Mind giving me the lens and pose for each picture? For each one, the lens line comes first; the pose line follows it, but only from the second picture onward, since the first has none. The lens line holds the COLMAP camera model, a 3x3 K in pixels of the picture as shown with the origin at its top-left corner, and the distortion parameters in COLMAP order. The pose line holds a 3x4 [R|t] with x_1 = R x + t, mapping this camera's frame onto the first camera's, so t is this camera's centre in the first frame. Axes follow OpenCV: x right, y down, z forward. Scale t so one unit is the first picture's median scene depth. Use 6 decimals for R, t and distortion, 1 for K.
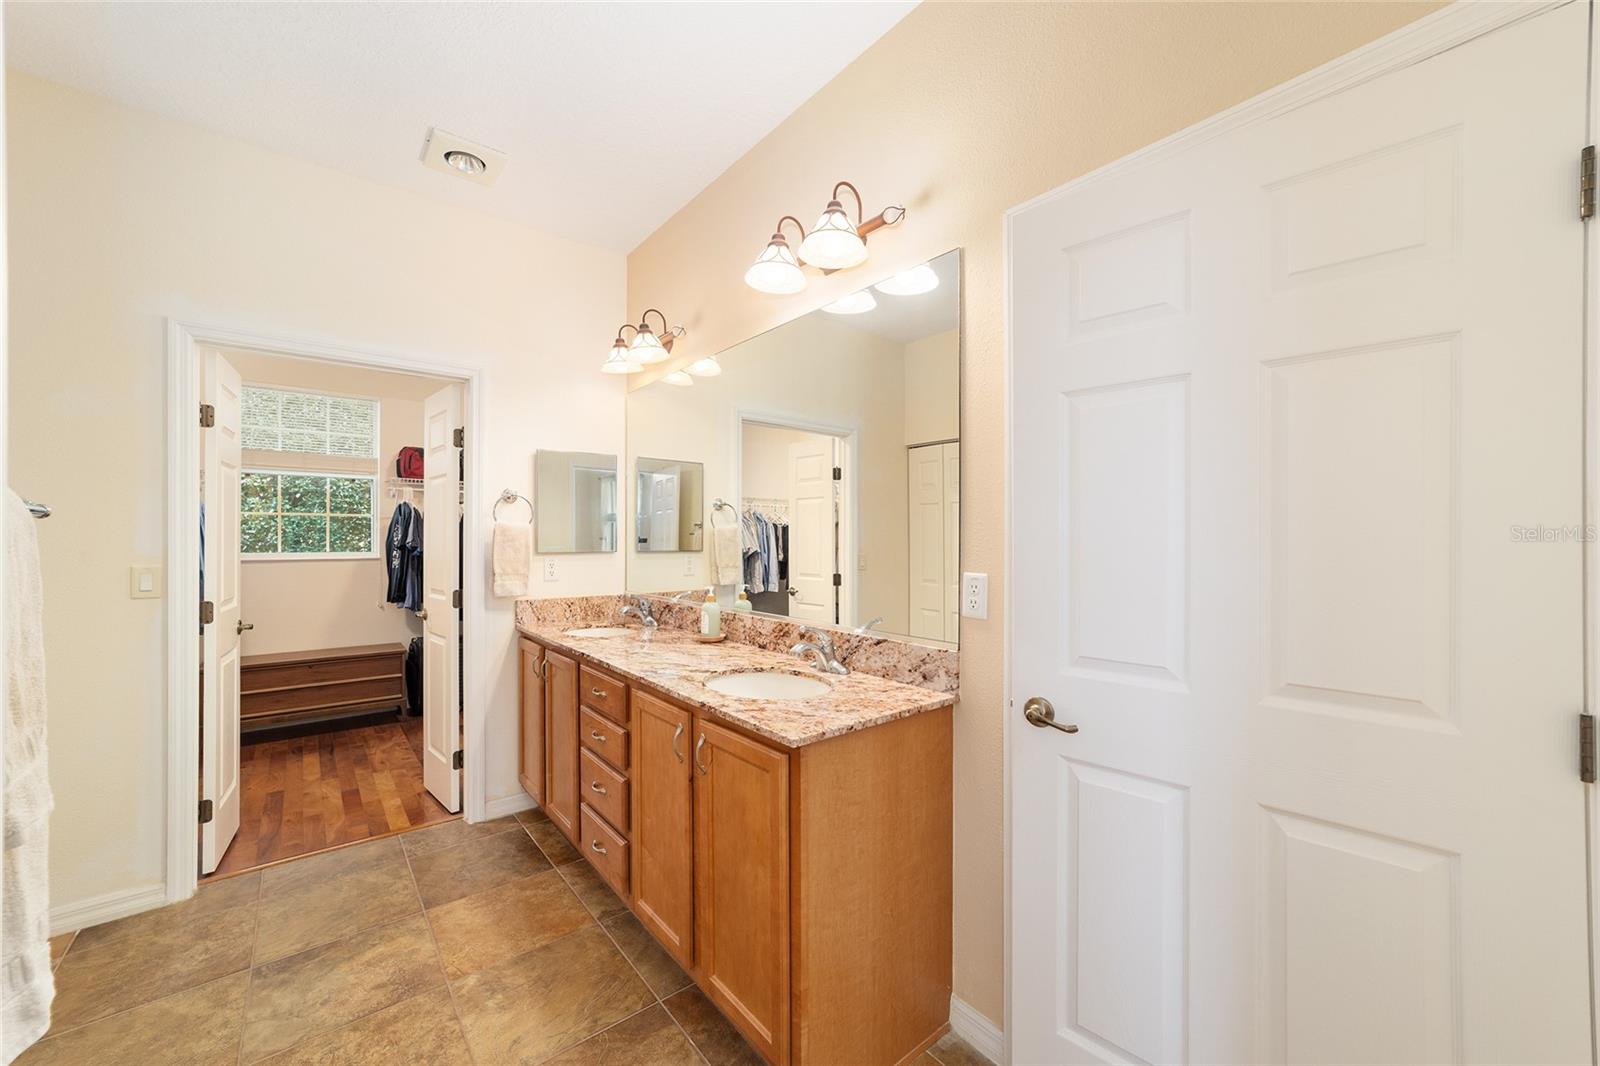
lens RADIAL K [[614.8, 0, 796.9], [0, 614.8, 542.4], [0, 0, 1]] dist [-0.008242, 0.006707]
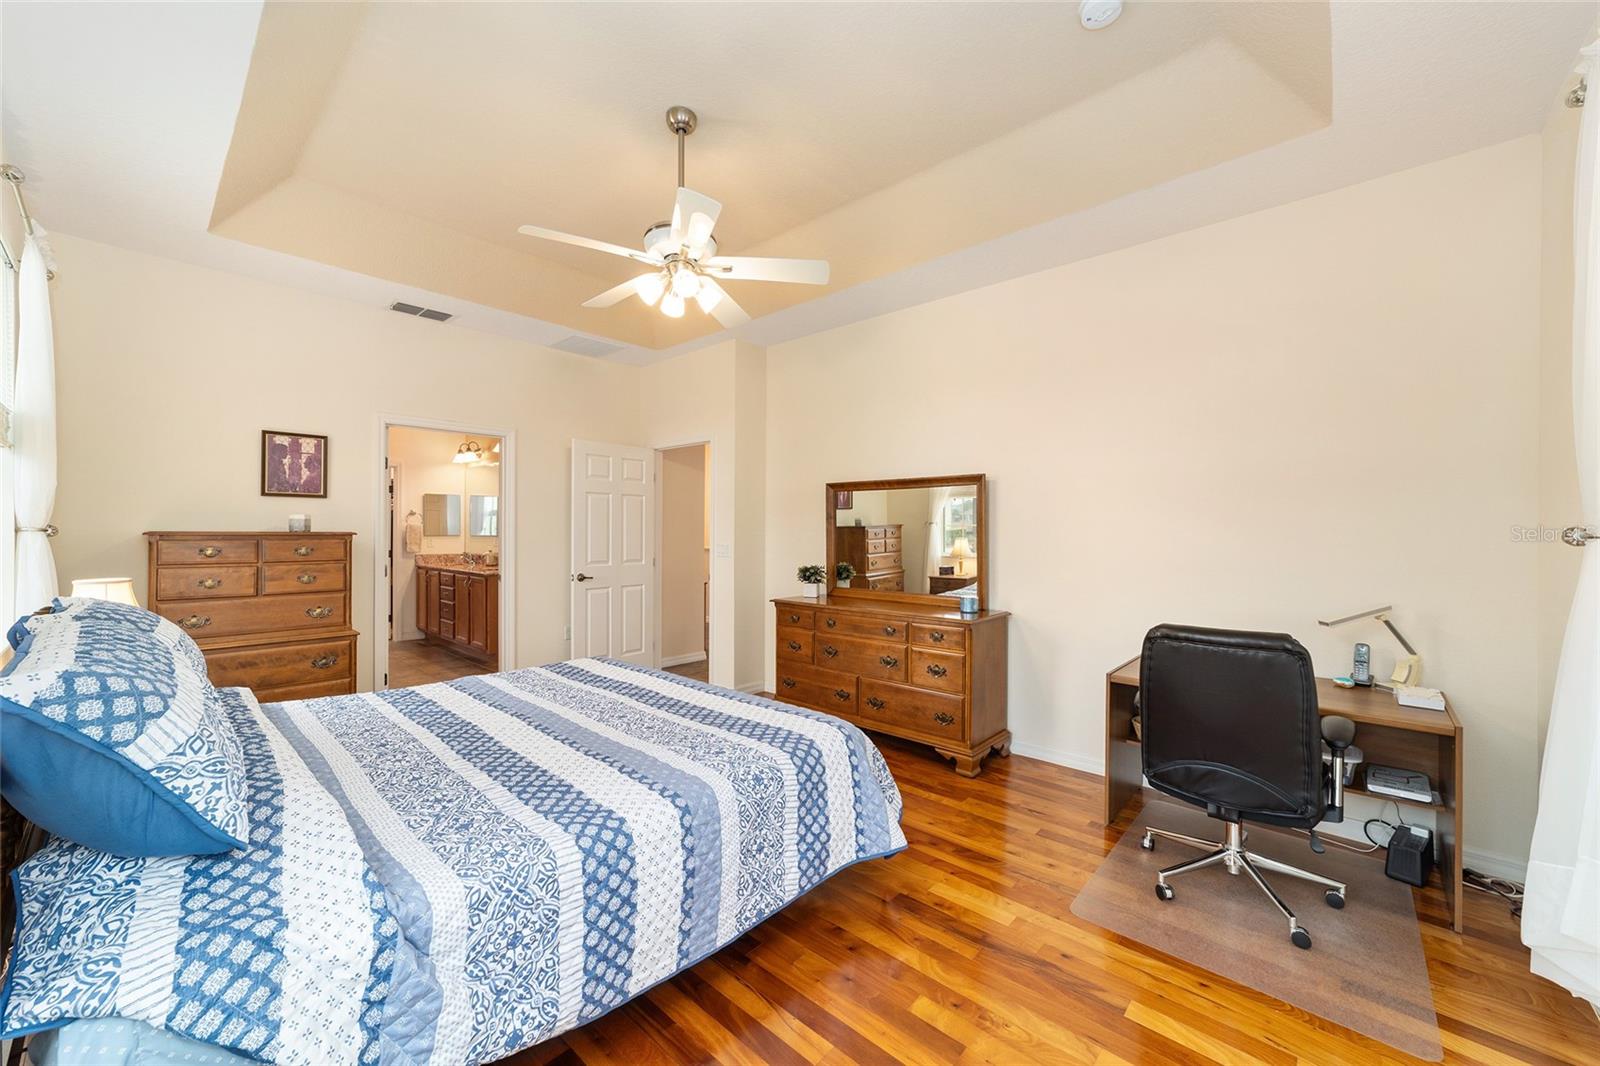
lens RADIAL K [[614.8, 0, 800.3], [0, 614.8, 536.1], [0, 0, 1]] dist [-0.008242, 0.006707]
pose [[0.989354, 0.004203, 0.145471, 0.747022], [-0.005073, 0.999971, 0.005611, -0.002783], [-0.145443, -0.006289, 0.989347, -1.739847]]
